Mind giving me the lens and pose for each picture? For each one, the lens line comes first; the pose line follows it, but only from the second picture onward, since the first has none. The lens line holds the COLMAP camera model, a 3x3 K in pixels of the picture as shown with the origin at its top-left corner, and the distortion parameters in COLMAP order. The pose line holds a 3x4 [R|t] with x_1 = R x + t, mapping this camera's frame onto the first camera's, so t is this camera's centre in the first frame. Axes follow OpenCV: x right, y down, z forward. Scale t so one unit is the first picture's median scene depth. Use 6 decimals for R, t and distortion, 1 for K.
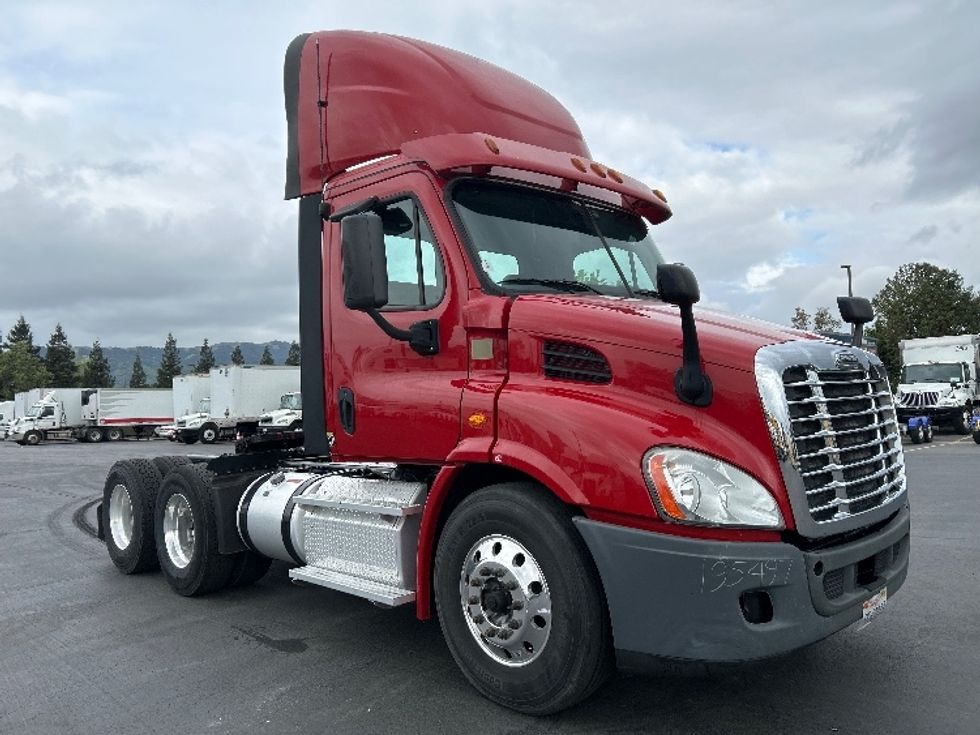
lens RADIAL K [[746.2, 0, 490.0], [0, 746.2, 367.5], [0, 0, 1]] dist [0.023806, 0.001813]
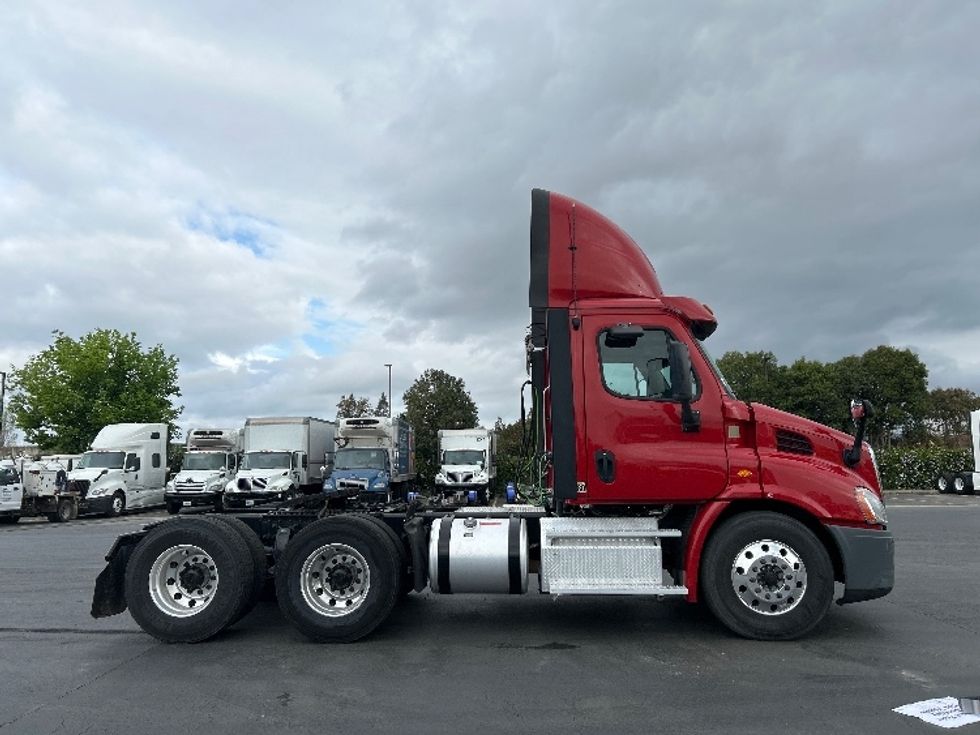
lens RADIAL K [[747.1, 0, 483.8], [0, 747.1, 347.6], [0, 0, 1]] dist [0.009699, 0.000657]
pose [[0.744017, 0.134536, 0.654476, -1.653656], [-0.047540, 0.987695, -0.148990, 0.070242], [-0.666467, 0.079737, 0.741258, 0.101536]]
